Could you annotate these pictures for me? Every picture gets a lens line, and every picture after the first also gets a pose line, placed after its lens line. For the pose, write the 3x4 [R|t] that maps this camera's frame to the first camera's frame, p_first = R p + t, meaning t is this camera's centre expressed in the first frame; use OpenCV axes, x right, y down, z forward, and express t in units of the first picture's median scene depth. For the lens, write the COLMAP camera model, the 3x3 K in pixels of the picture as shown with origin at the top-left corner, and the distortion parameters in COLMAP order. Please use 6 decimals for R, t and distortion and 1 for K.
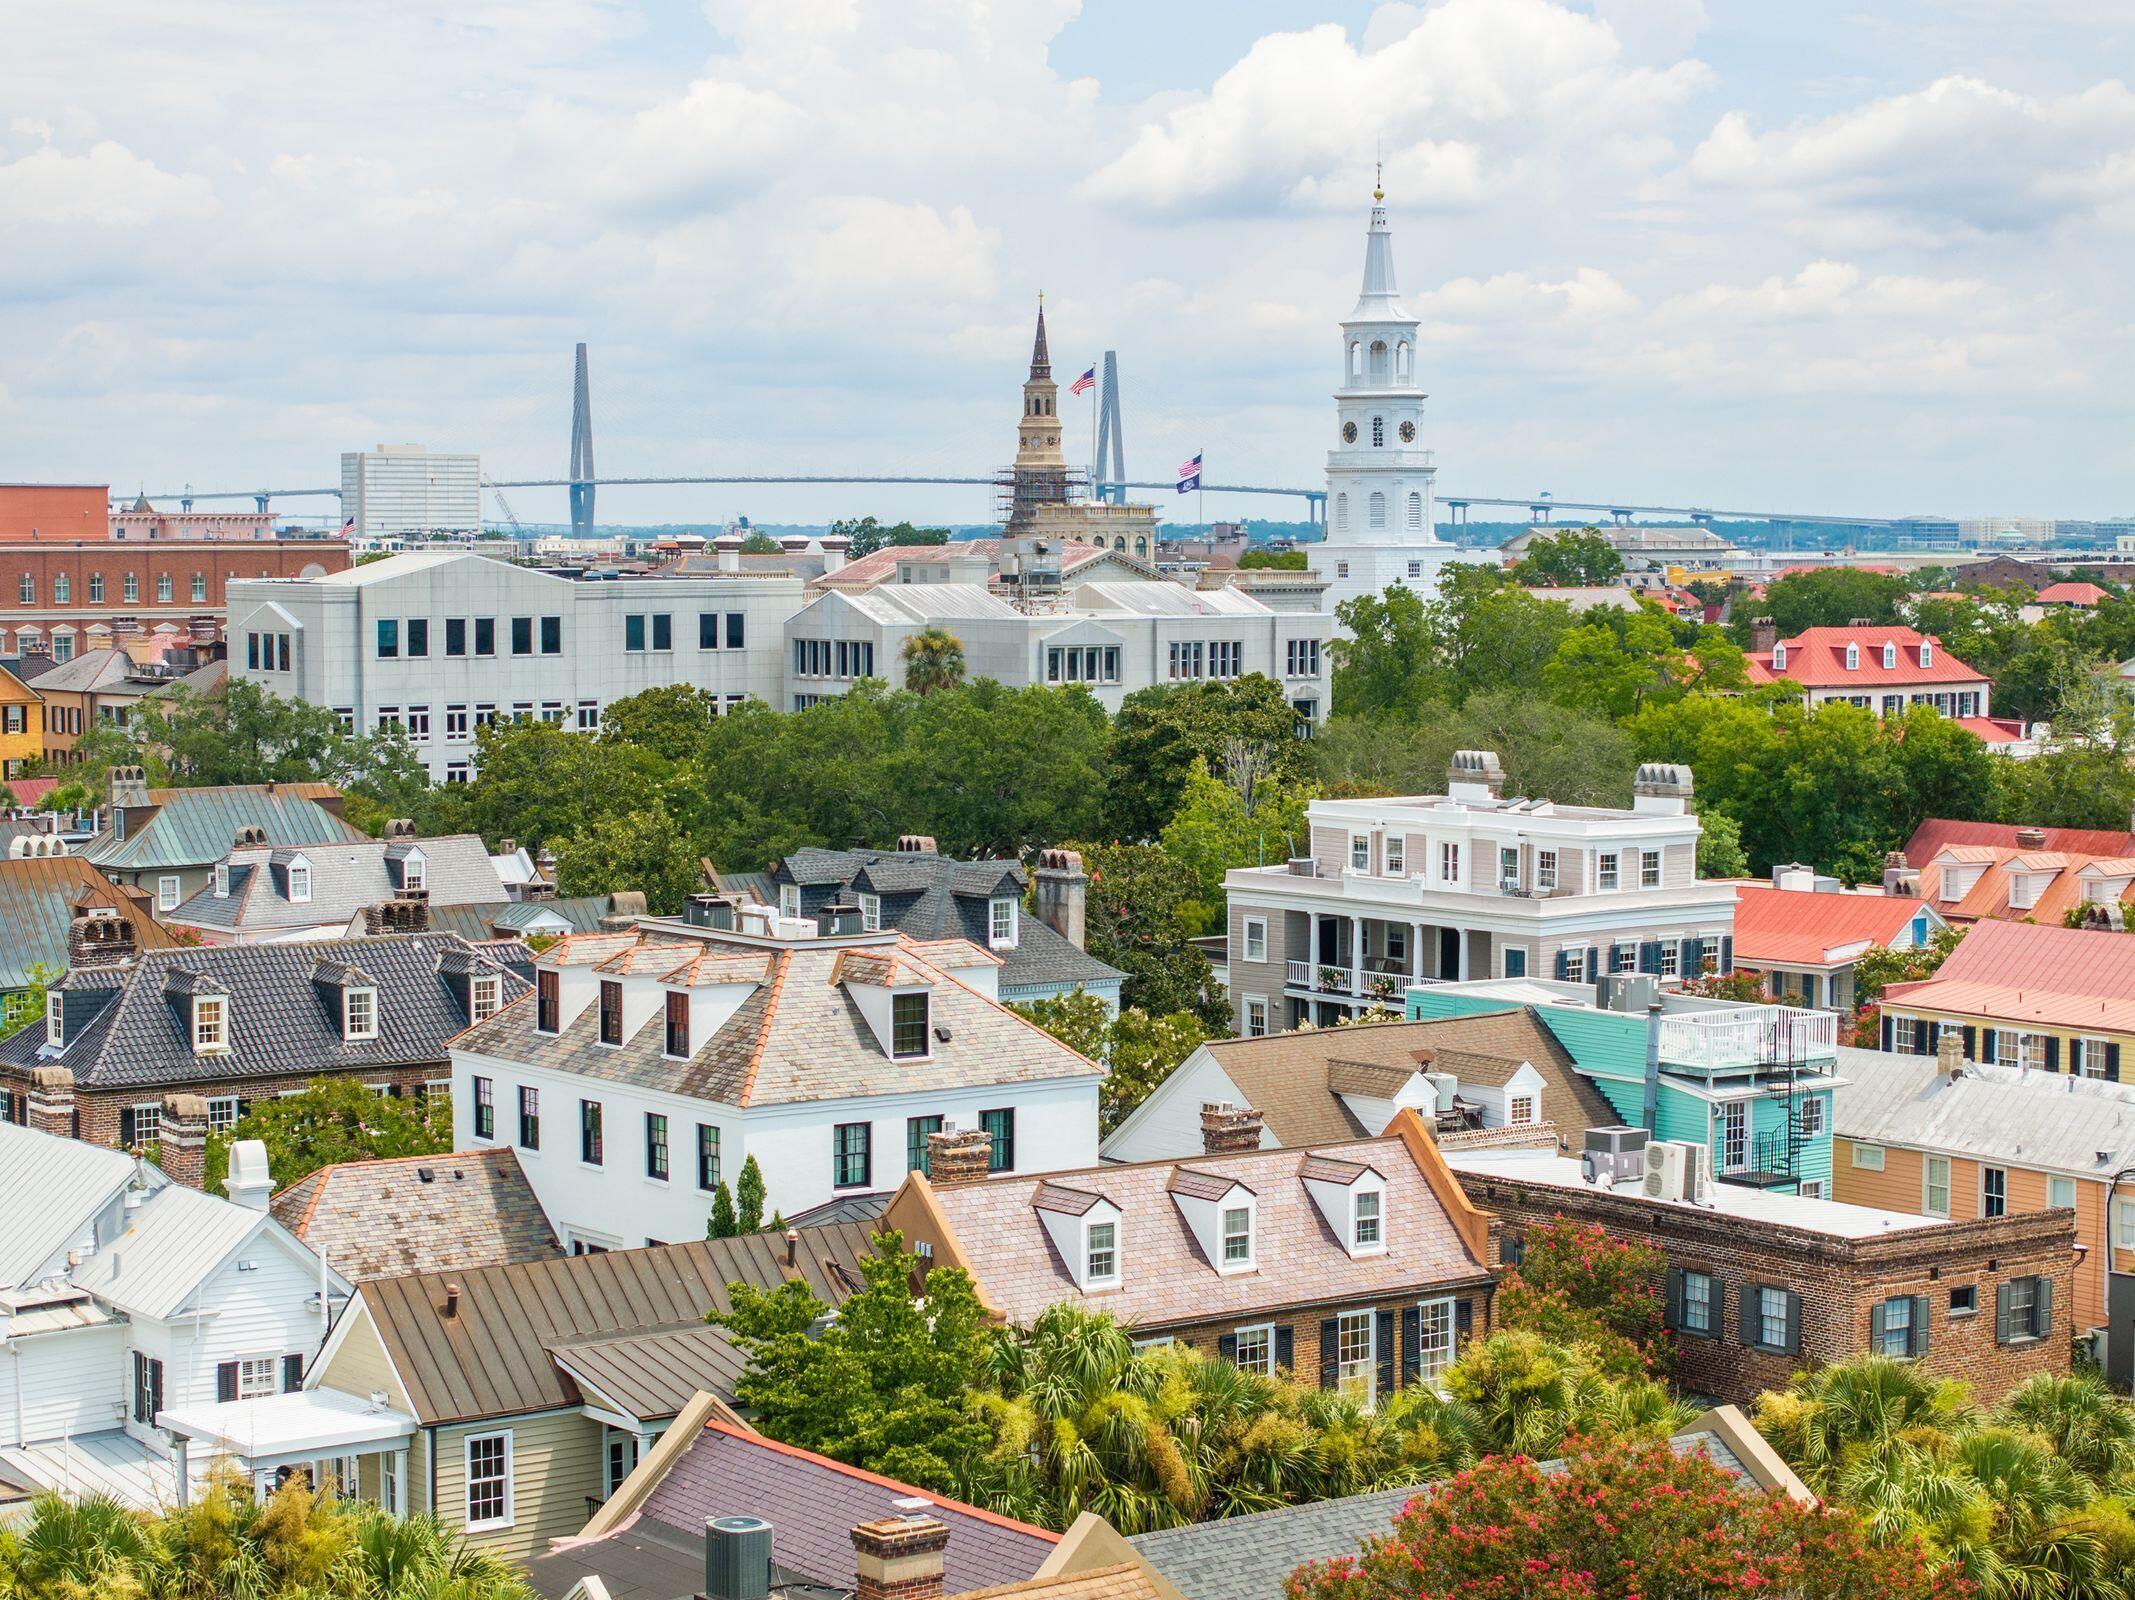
lens RADIAL K [[4169.7, 0, 1067.5], [0, 4169.7, 800.0], [0, 0, 1]] dist [-0.087560, 0.334771]
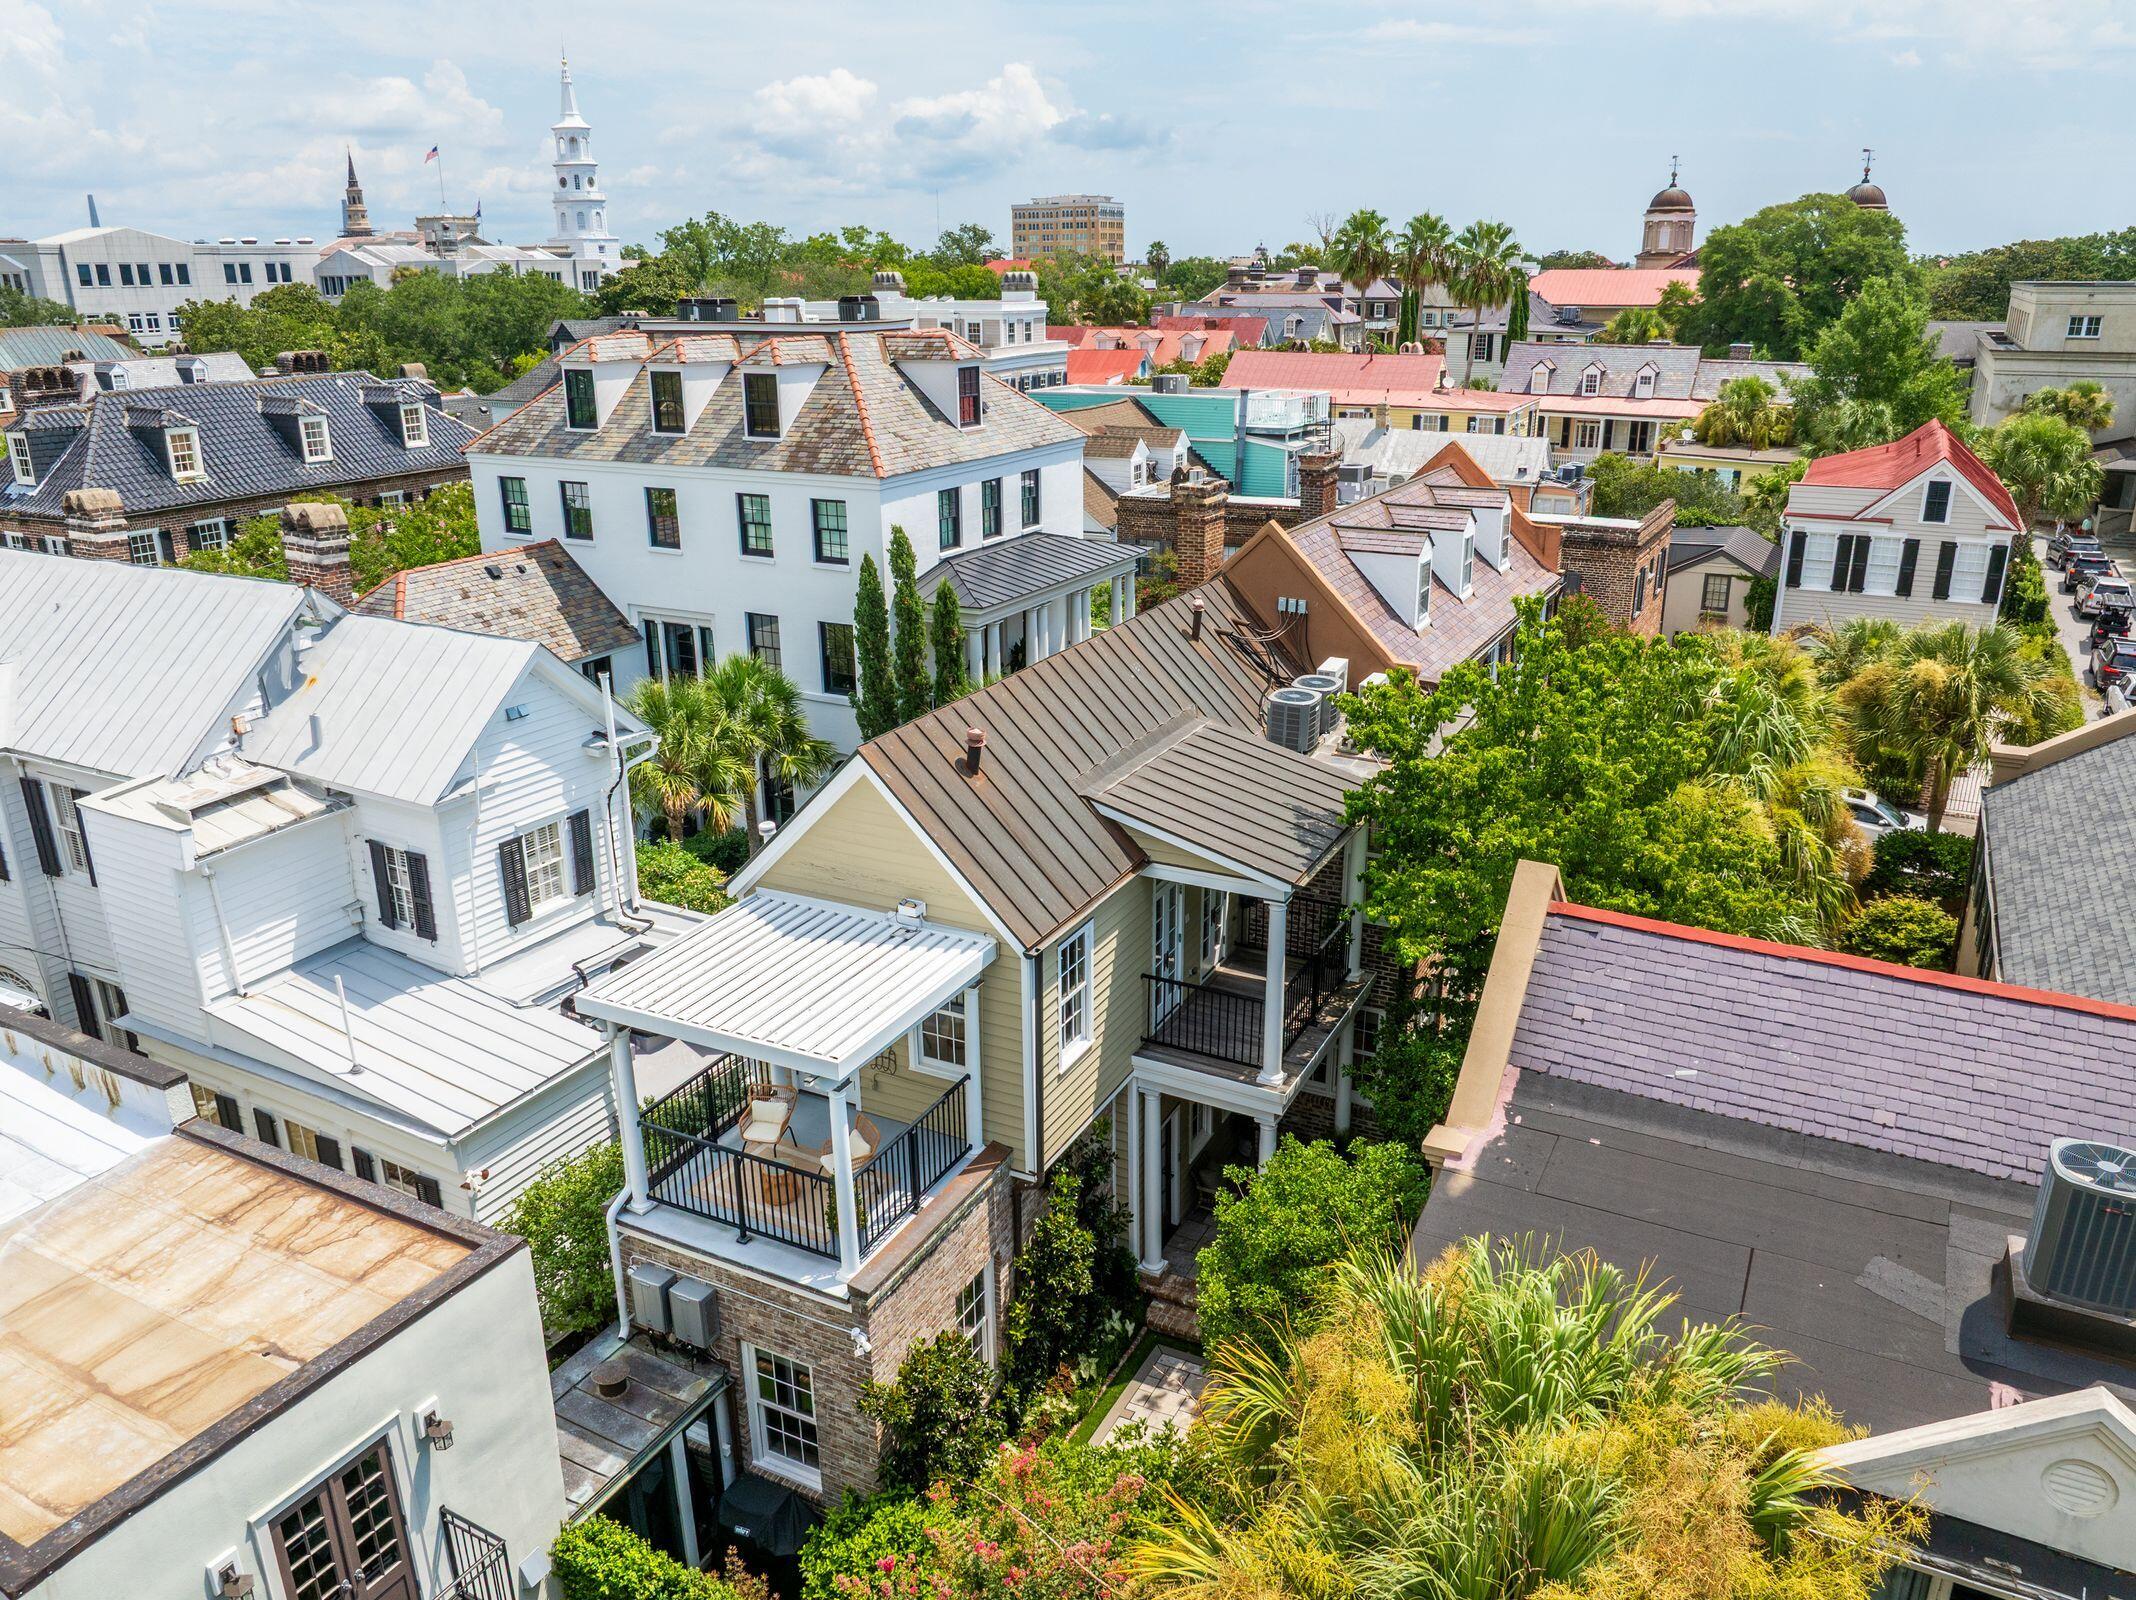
lens RADIAL K [[1529.6, 0, 1068.0], [0, 1529.6, 800.0], [0, 0, 1]] dist [-0.062766, 0.034400]
pose [[0.908861, -0.143991, 0.391457, -0.178963], [0.033538, 0.960712, 0.275514, 0.044512], [-0.415749, -0.237275, 0.877982, 0.585328]]
